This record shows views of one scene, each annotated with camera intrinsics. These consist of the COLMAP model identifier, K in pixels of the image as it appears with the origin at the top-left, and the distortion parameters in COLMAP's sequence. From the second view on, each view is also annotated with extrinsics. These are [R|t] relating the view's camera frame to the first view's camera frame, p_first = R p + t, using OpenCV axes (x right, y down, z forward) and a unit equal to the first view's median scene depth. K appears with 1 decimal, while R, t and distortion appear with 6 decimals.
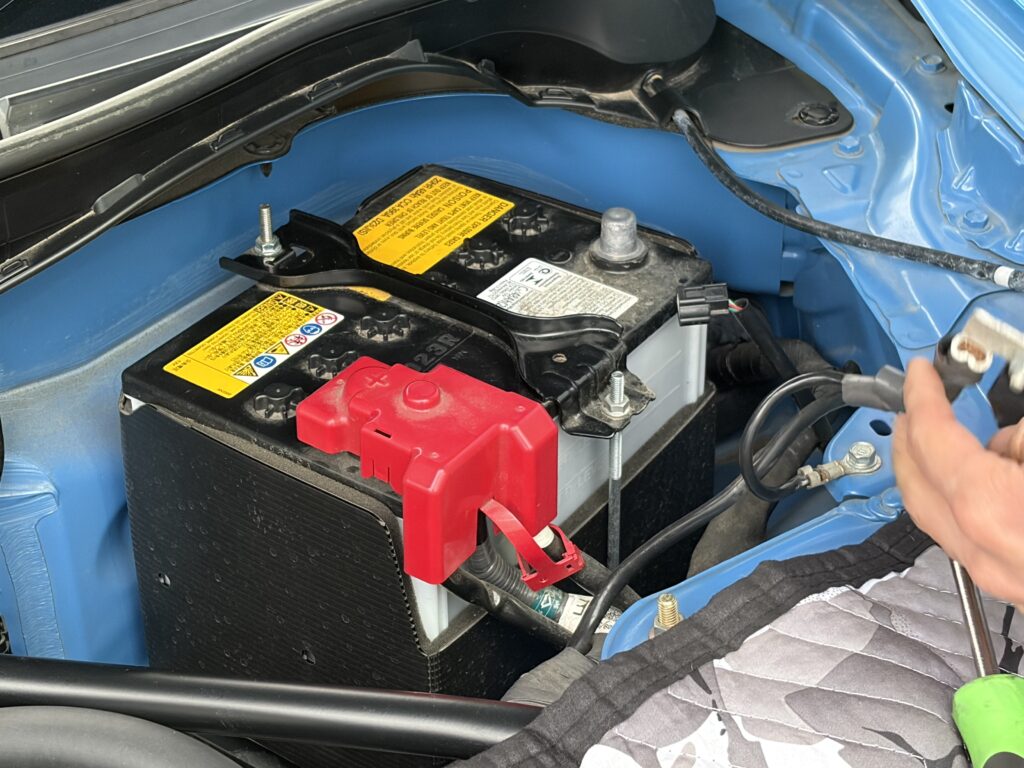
lens RADIAL K [[2263.6, 0, 512.0], [0, 2263.6, 384.0], [0, 0, 1]] dist [0.736321, -10.256852]
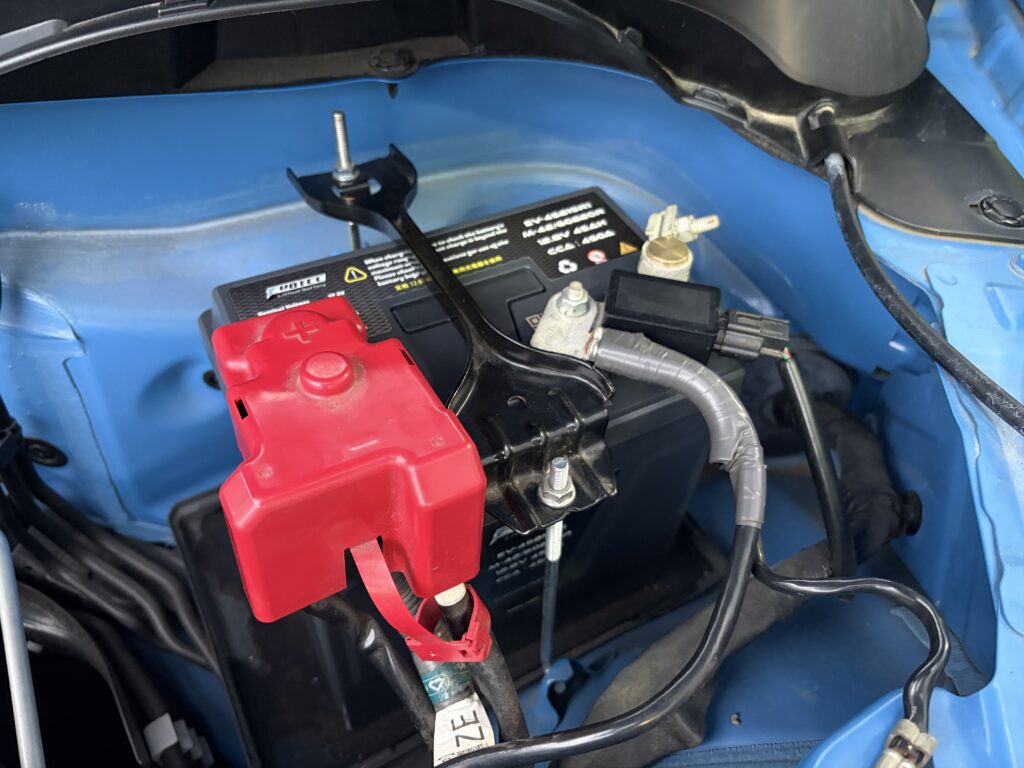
lens RADIAL K [[678.8, 0, 512.0], [0, 678.8, 356.5], [0, 0, 1]] dist [0.004806, -0.001260]
pose [[0.884635, 0.379208, -0.271335, 0.063482], [-0.304173, 0.910357, 0.280587, -0.085361], [0.353413, -0.165684, 0.920678, 0.711661]]
